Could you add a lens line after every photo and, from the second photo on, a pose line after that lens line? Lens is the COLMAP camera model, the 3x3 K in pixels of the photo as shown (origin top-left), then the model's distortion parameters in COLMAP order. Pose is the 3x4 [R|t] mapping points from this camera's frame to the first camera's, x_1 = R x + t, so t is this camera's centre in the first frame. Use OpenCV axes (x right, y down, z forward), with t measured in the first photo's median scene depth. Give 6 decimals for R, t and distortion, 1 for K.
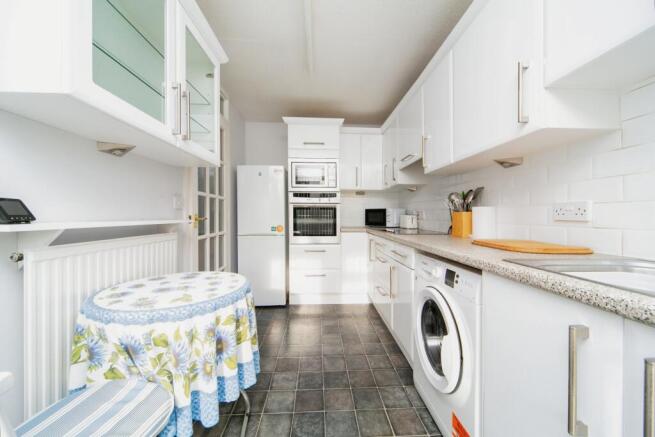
lens RADIAL K [[241.3, 0, 331.2], [0, 241.3, 214.5], [0, 0, 1]] dist [-0.000713, 0.000053]
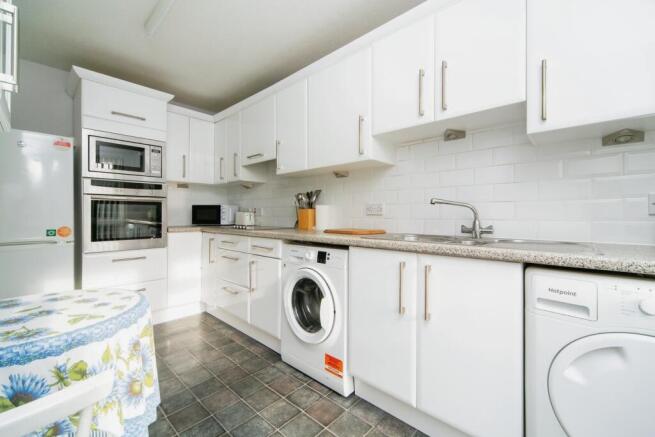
lens RADIAL K [[275.4, 0, 336.1], [0, 275.4, 211.1], [0, 0, 1]] dist [-0.001034, -0.000125]
pose [[0.703473, 0.005547, 0.710700, -0.334530], [-0.001149, 0.999977, -0.006667, 0.009011], [-0.710721, 0.003873, 0.703463, -0.088384]]
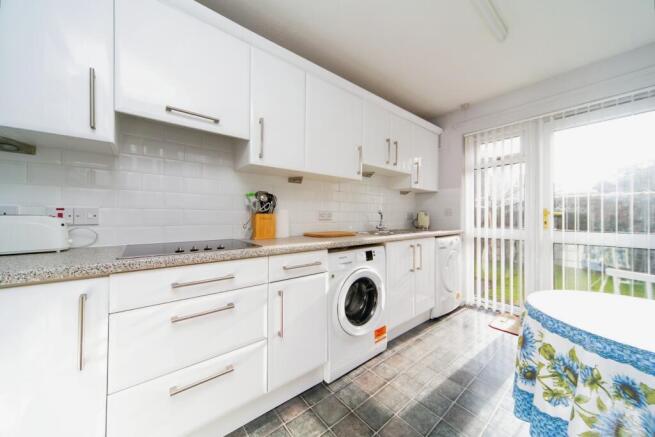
lens RADIAL K [[223.1, 0, 332.0], [0, 223.1, 219.4], [0, 0, 1]] dist [0.000575, -0.000098]
pose [[-0.594589, -0.007028, 0.803999, -0.344896], [-0.003427, 0.999975, 0.006206, 0.006230], [-0.804023, 0.000935, -0.594598, 1.273429]]
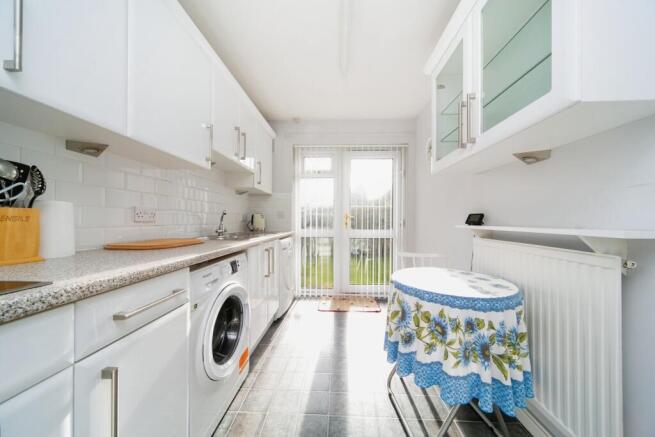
lens RADIAL K [[220.7, 0, 328.1], [0, 220.7, 222.5], [0, 0, 1]] dist [0.000433, -0.000048]
pose [[-0.994523, -0.004637, 0.104414, -0.077020], [-0.004256, 0.999983, 0.003879, 0.013071], [-0.104430, 0.003413, -0.994526, 1.283239]]
